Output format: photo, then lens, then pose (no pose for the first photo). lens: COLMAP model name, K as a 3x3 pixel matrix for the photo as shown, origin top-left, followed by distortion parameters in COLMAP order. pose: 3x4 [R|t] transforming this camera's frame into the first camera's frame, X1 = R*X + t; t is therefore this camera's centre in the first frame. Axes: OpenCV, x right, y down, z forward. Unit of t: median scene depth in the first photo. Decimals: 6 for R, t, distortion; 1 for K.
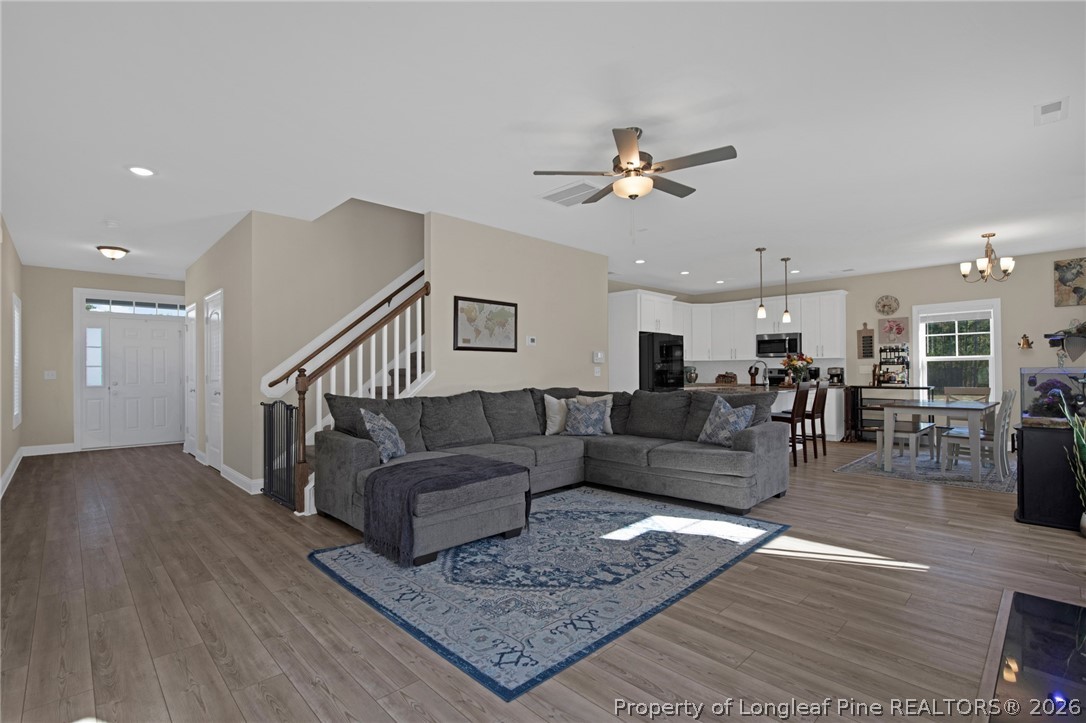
lens RADIAL K [[503.4, 0, 539.4], [0, 503.4, 365.0], [0, 0, 1]] dist [-0.031954, -0.000491]
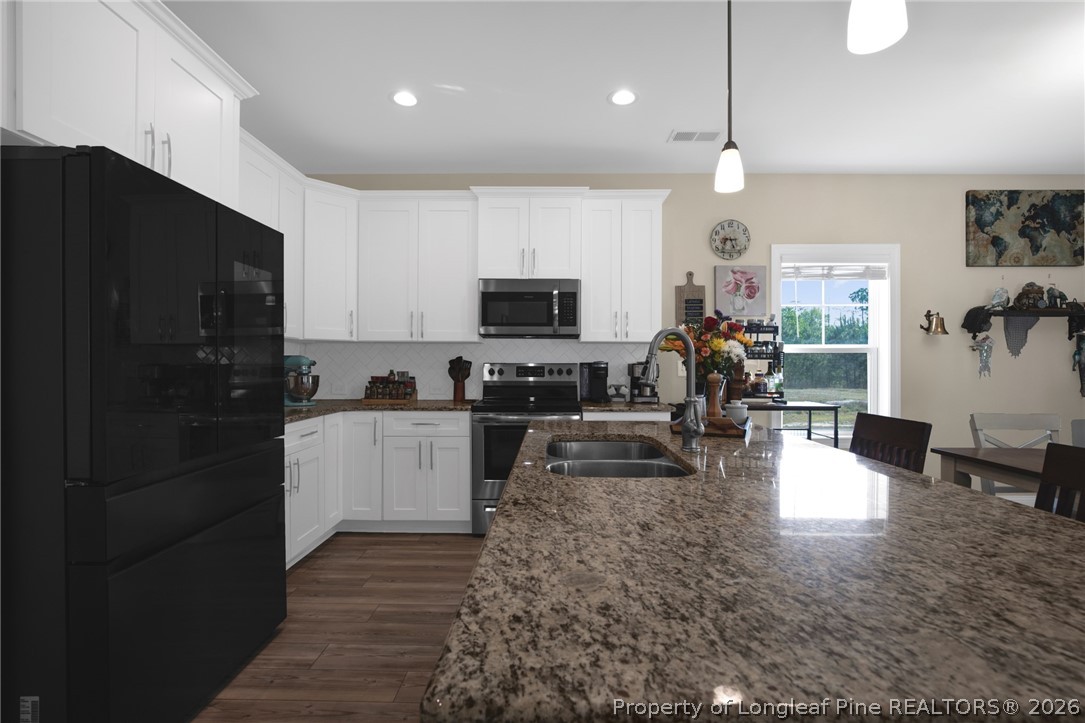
lens RADIAL K [[502.9, 0, 539.8], [0, 502.9, 368.3], [0, 0, 1]] dist [-0.031954, -0.000491]
pose [[0.717214, -0.000595, 0.696853, 0.207728], [-0.014615, 0.999767, 0.015896, 0.003821], [-0.696700, -0.021585, 0.717038, 0.745205]]
